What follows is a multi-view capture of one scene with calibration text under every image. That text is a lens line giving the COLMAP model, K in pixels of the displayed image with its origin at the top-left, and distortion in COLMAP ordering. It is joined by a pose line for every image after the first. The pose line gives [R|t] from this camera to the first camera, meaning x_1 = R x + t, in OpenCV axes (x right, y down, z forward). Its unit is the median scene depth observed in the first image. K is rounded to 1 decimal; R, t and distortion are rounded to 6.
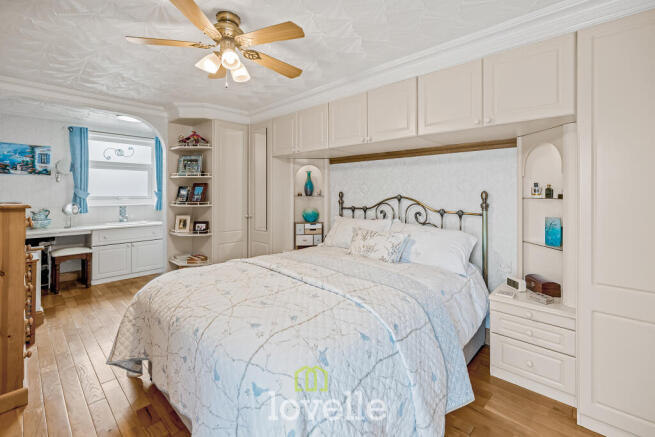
lens RADIAL K [[289.1, 0, 332.2], [0, 289.1, 190.7], [0, 0, 1]] dist [0.001034, -0.002142]
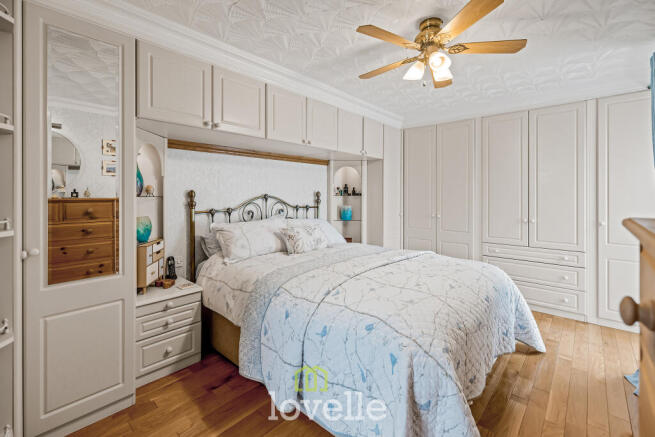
lens RADIAL K [[289.1, 0, 327.4], [0, 289.1, 215.0], [0, 0, 1]] dist [0.001034, -0.002142]
pose [[-0.014068, -0.076017, 0.997007, -0.822134], [-0.012565, 0.997041, 0.075842, 0.006678], [-0.999822, -0.011460, -0.014982, 0.792107]]
